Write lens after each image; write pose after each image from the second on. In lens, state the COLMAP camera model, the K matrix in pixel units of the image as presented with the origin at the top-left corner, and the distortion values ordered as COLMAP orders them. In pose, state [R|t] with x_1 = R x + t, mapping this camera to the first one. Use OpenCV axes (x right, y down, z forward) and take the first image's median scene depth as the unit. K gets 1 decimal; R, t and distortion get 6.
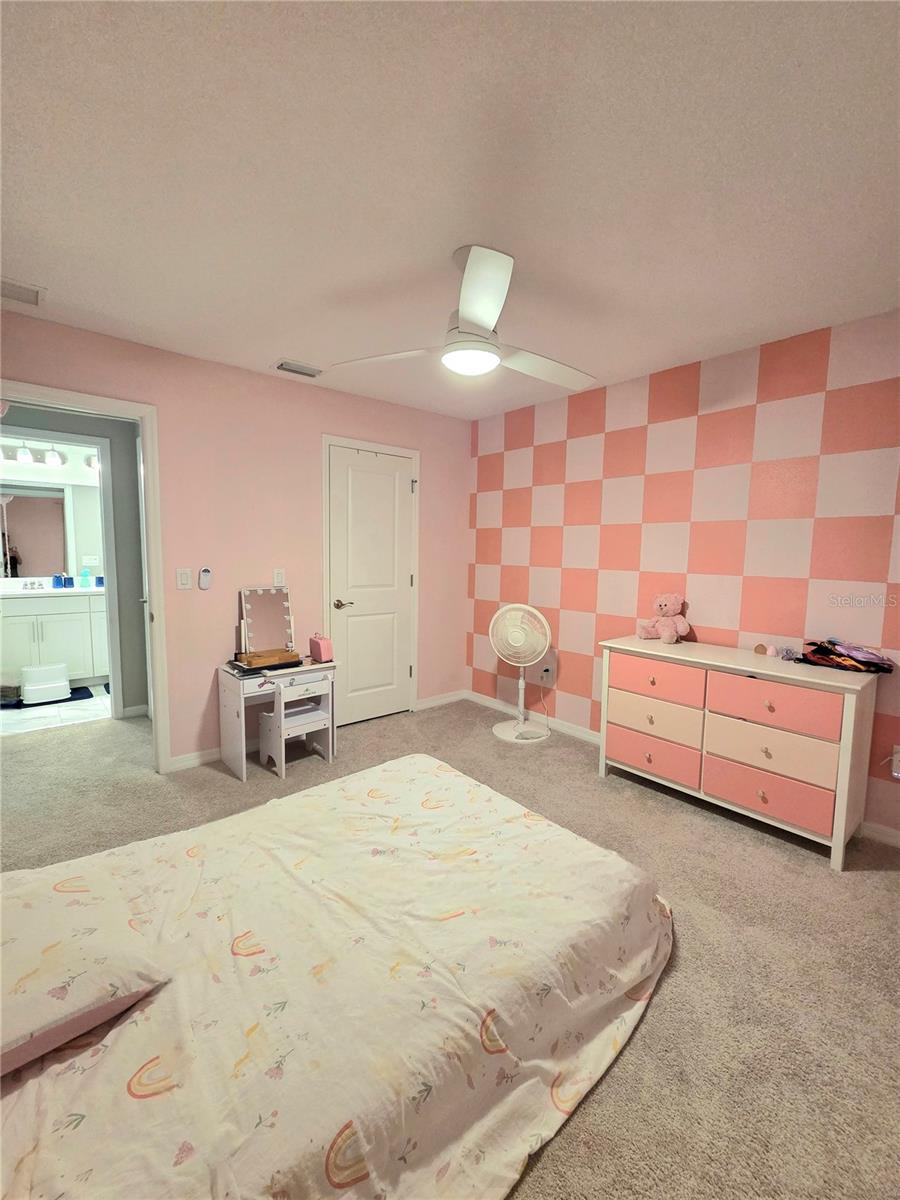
lens RADIAL K [[489.8, 0, 446.1], [0, 489.8, 594.5], [0, 0, 1]] dist [0.008544, -0.005049]
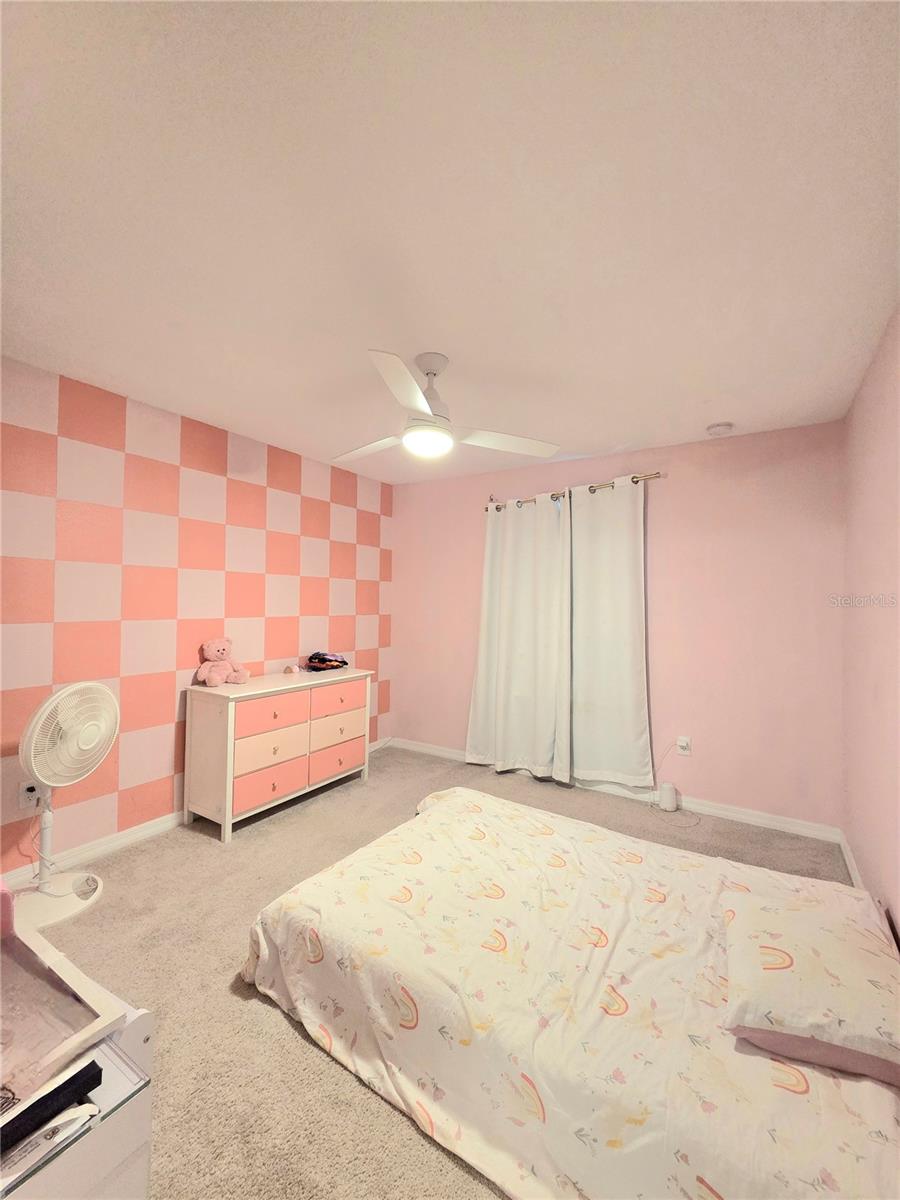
lens RADIAL K [[489.8, 0, 446.1], [0, 489.8, 594.5], [0, 0, 1]] dist [0.008544, -0.005049]
pose [[-0.272680, -0.002257, 0.962102, -0.743265], [0.072162, 0.997132, 0.022792, -0.091683], [-0.959395, 0.075643, -0.271735, 0.888585]]
